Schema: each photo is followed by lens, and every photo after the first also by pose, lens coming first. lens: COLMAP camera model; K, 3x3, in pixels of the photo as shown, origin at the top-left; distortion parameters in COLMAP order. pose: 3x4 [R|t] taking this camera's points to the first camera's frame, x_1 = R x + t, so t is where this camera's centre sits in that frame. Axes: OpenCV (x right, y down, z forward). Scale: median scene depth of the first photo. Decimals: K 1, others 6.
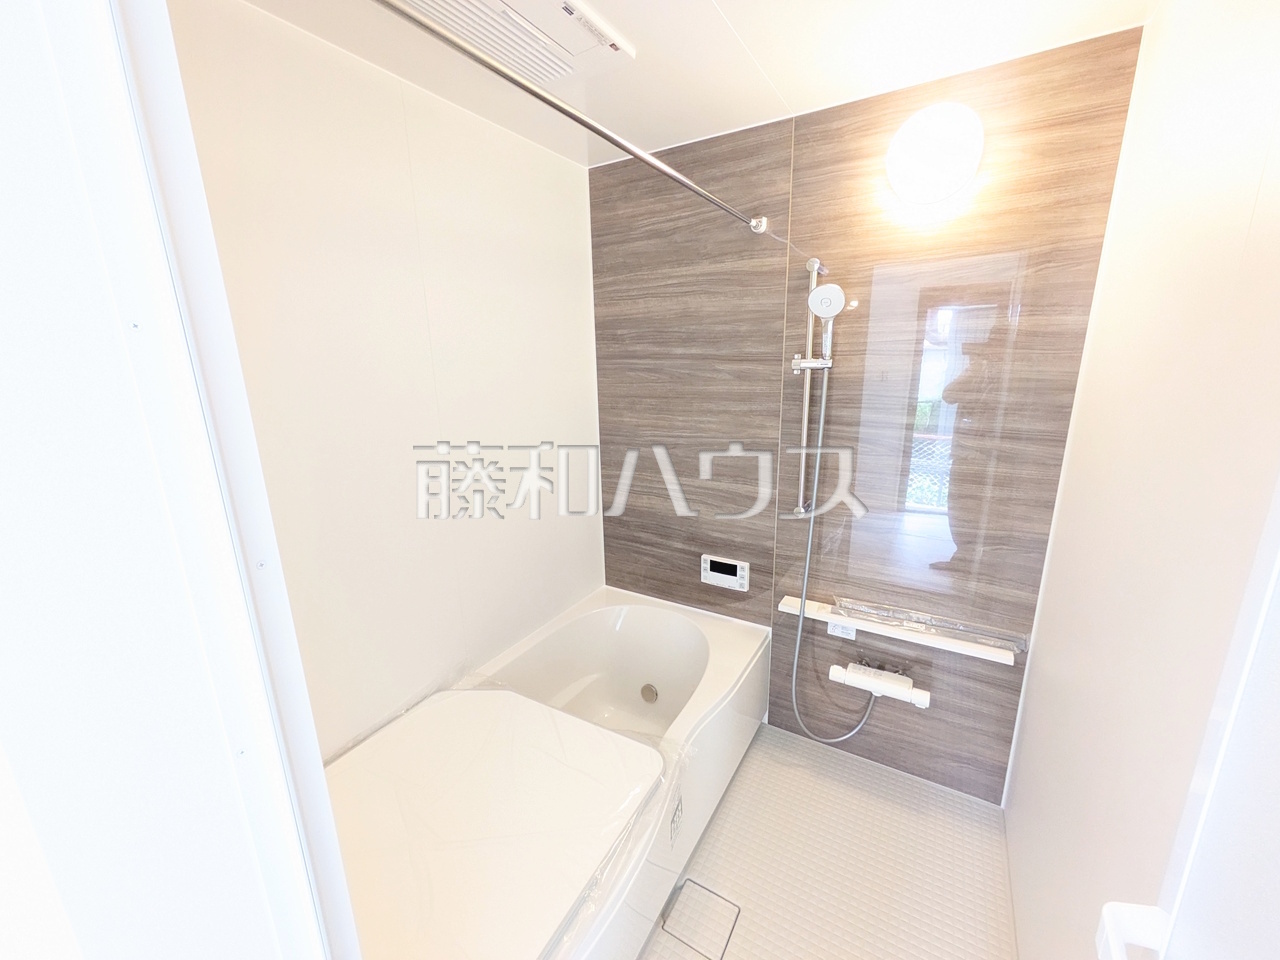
lens RADIAL K [[506.9, 0, 641.2], [0, 506.9, 478.3], [0, 0, 1]] dist [0.000905, 0.001342]
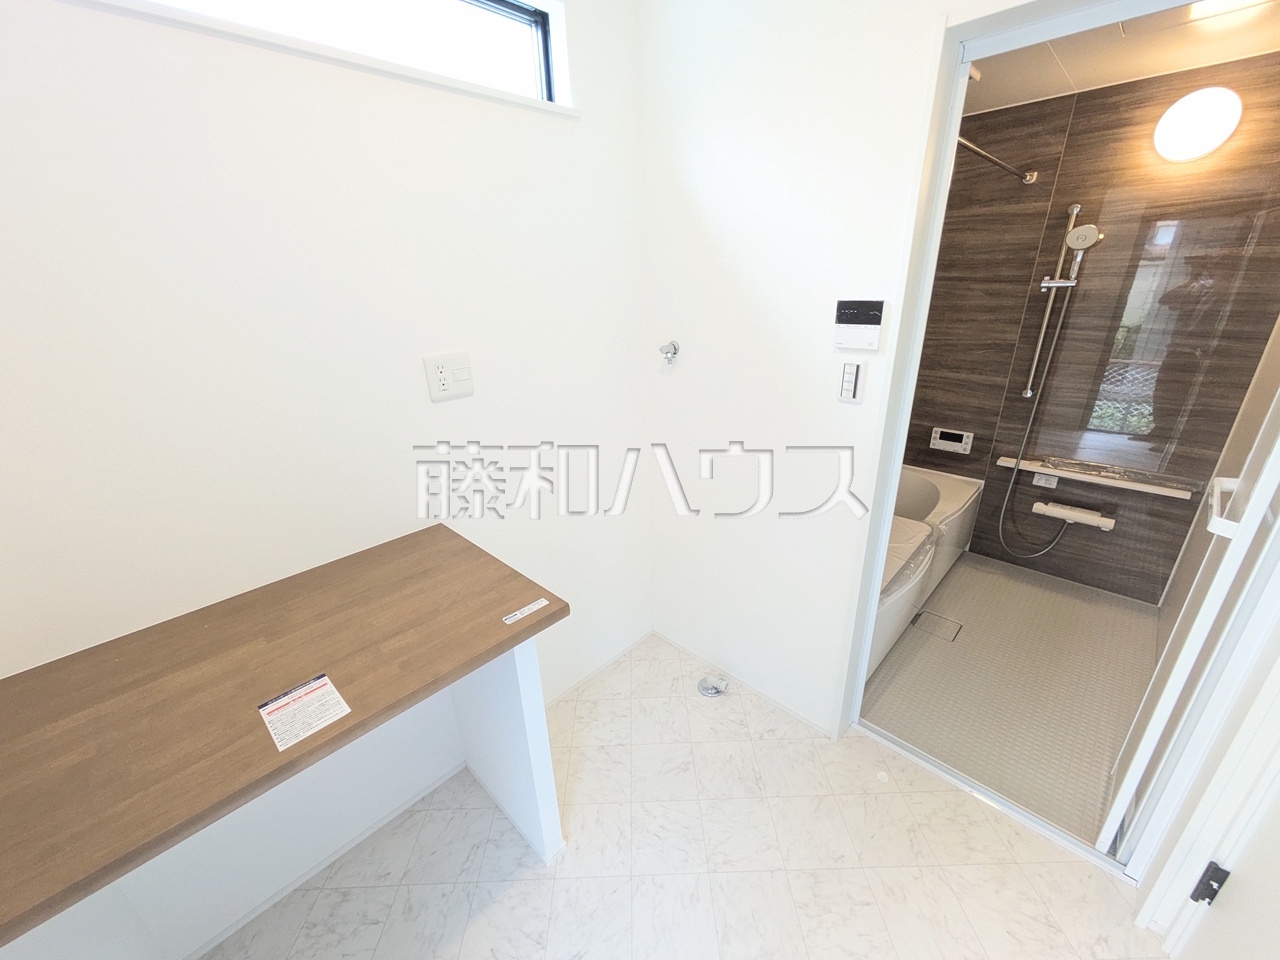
lens RADIAL K [[506.9, 0, 639.3], [0, 506.9, 481.3], [0, 0, 1]] dist [0.000905, 0.001342]
pose [[0.975375, 0.071173, -0.208753, -0.426544], [-0.040085, 0.987943, 0.149540, 0.139341], [0.216879, -0.137489, 0.966468, -0.629842]]
